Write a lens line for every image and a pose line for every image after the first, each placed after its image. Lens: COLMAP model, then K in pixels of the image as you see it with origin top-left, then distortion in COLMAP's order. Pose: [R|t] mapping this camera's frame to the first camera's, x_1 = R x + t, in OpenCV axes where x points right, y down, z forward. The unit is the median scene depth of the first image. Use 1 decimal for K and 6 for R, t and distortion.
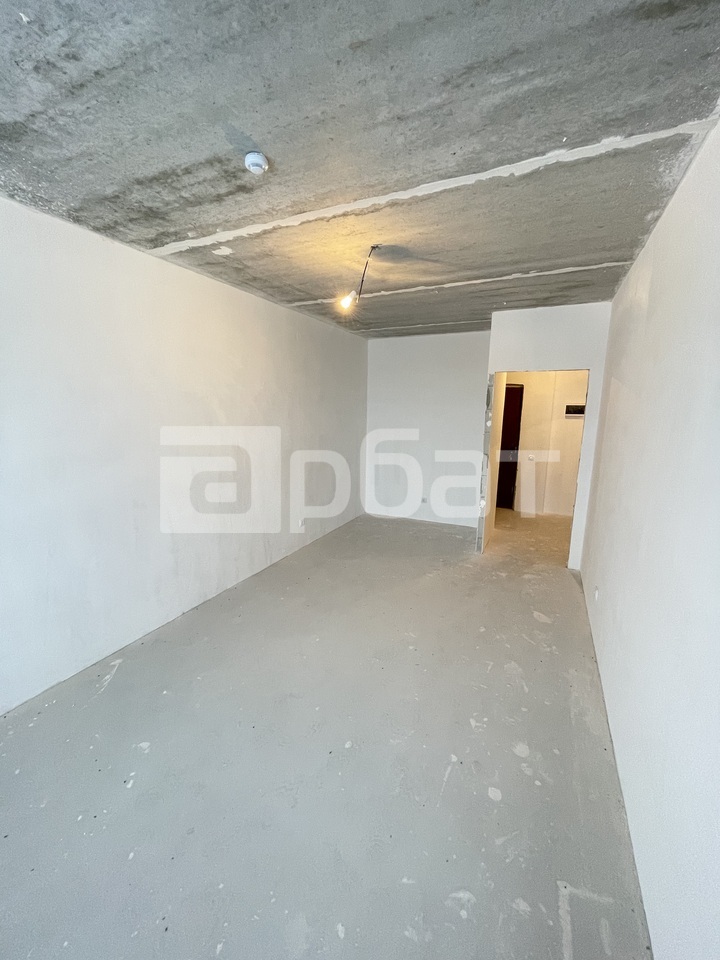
lens RADIAL K [[390.0, 0, 360.9], [0, 390.0, 480.2], [0, 0, 1]] dist [-0.001508, -0.000625]
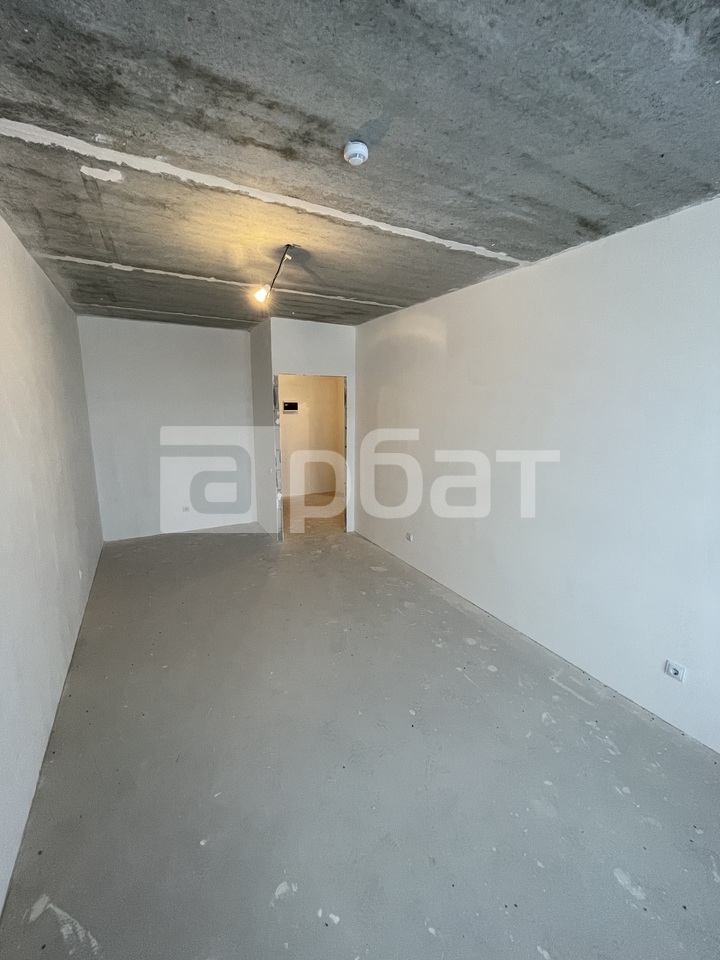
lens RADIAL K [[390.0, 0, 362.1], [0, 390.0, 479.3], [0, 0, 1]] dist [-0.001508, -0.000625]
pose [[0.585165, -0.158049, 0.795363, -0.769296], [0.146111, 0.985320, 0.088300, -0.091137], [-0.797643, 0.064541, 0.599667, 0.334385]]
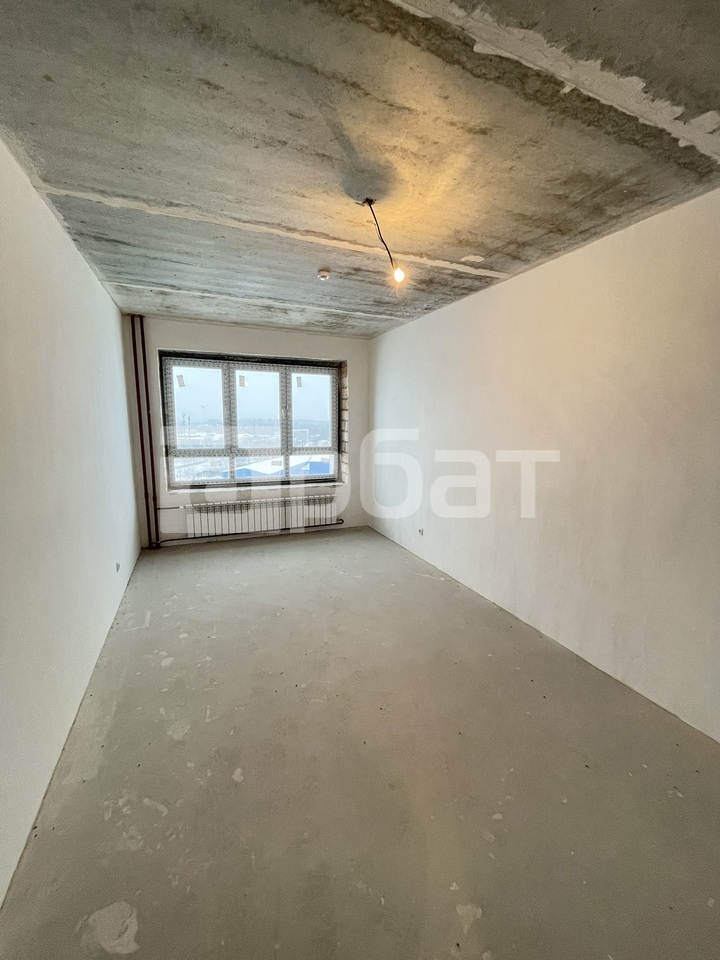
lens RADIAL K [[390.0, 0, 361.2], [0, 390.0, 480.5], [0, 0, 1]] dist [-0.001508, -0.000625]
pose [[-0.665442, 0.096727, -0.740156, 0.743966], [-0.156146, 0.951593, 0.264743, -0.278439], [0.729935, 0.291744, -0.618127, 1.765591]]
